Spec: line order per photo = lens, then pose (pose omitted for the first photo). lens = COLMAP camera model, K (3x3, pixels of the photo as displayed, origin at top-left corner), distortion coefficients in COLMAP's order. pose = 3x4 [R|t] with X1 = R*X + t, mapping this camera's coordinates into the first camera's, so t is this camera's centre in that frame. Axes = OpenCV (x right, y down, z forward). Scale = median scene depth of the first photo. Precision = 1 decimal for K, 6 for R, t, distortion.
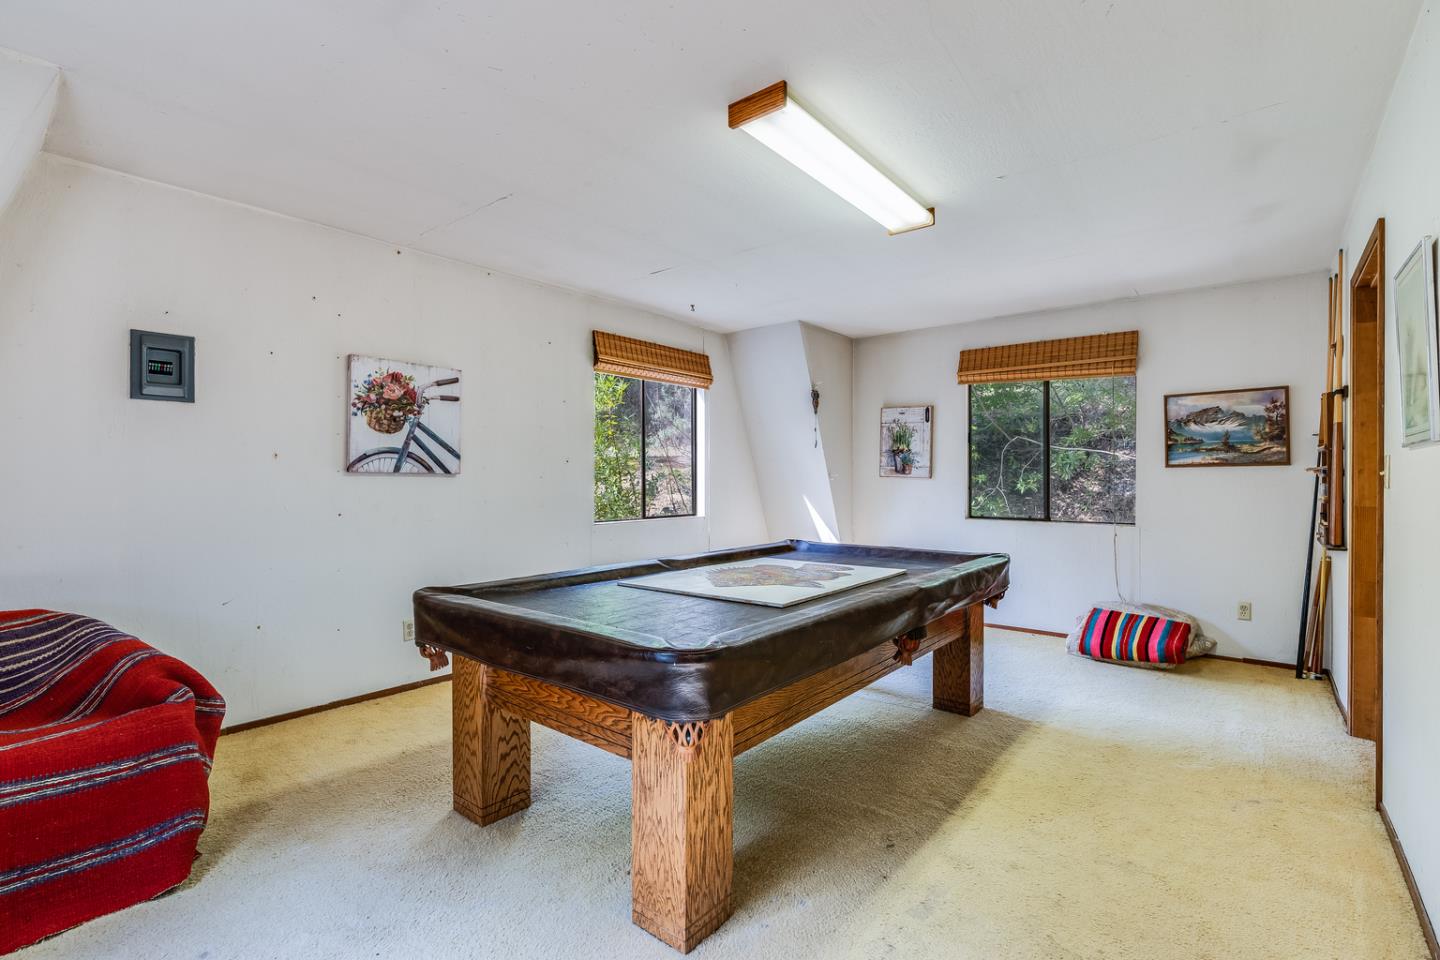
lens RADIAL K [[649.3, 0, 712.7], [0, 649.3, 475.7], [0, 0, 1]] dist [-0.008338, 0.004695]
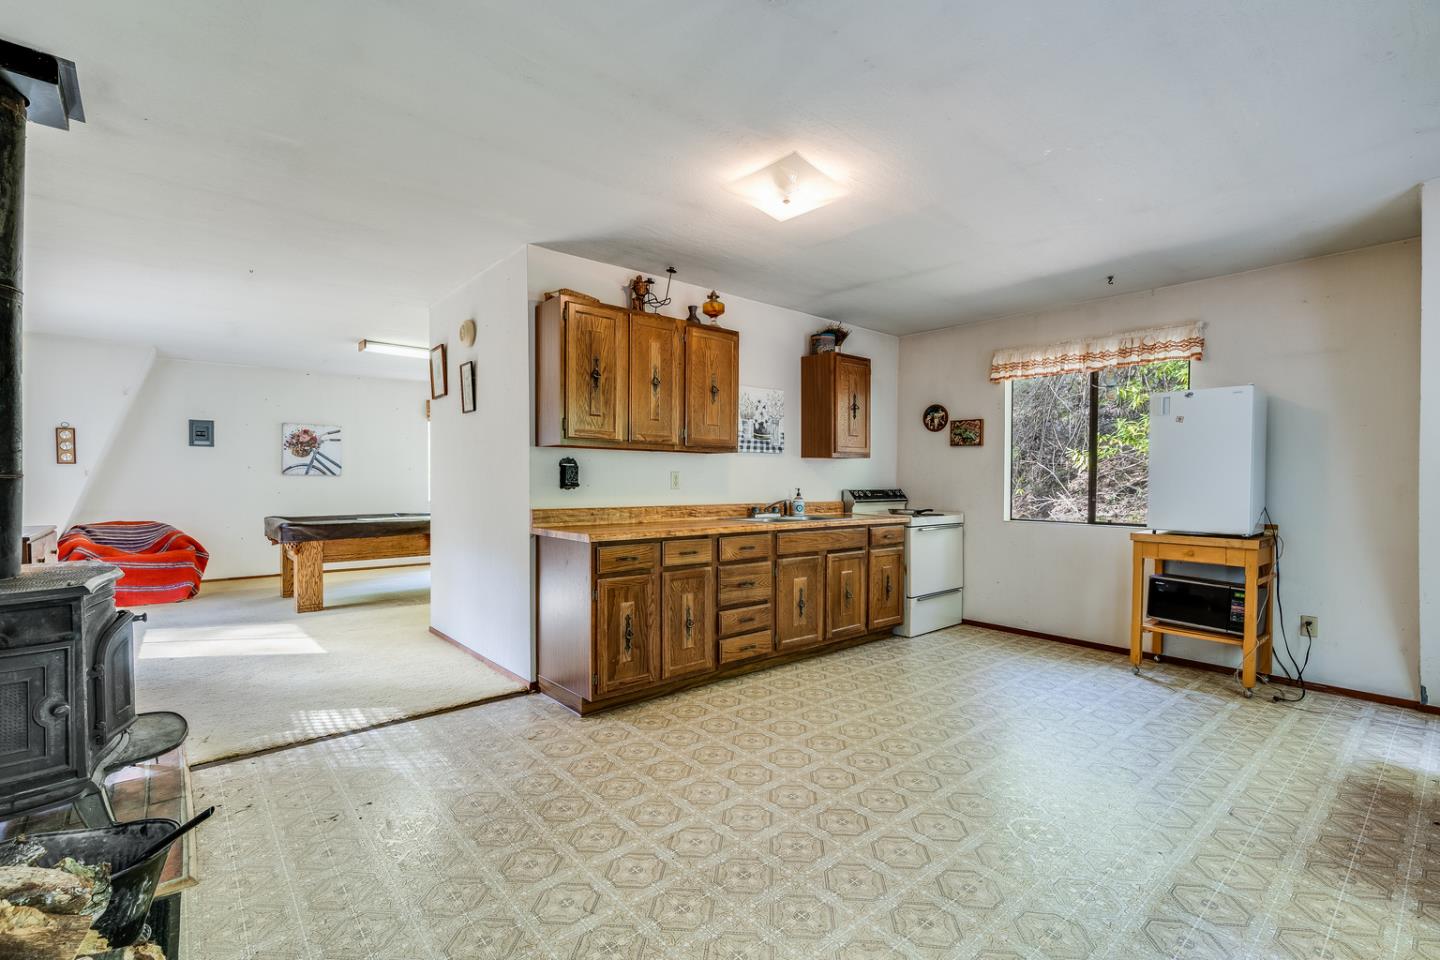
lens RADIAL K [[649.3, 0, 729.4], [0, 649.3, 485.0], [0, 0, 1]] dist [-0.008338, 0.004695]
pose [[0.985908, 0.004362, -0.167230, 1.317128], [-0.002813, 0.999951, 0.009499, 0.005525], [0.167263, -0.008895, 0.985872, -0.946375]]
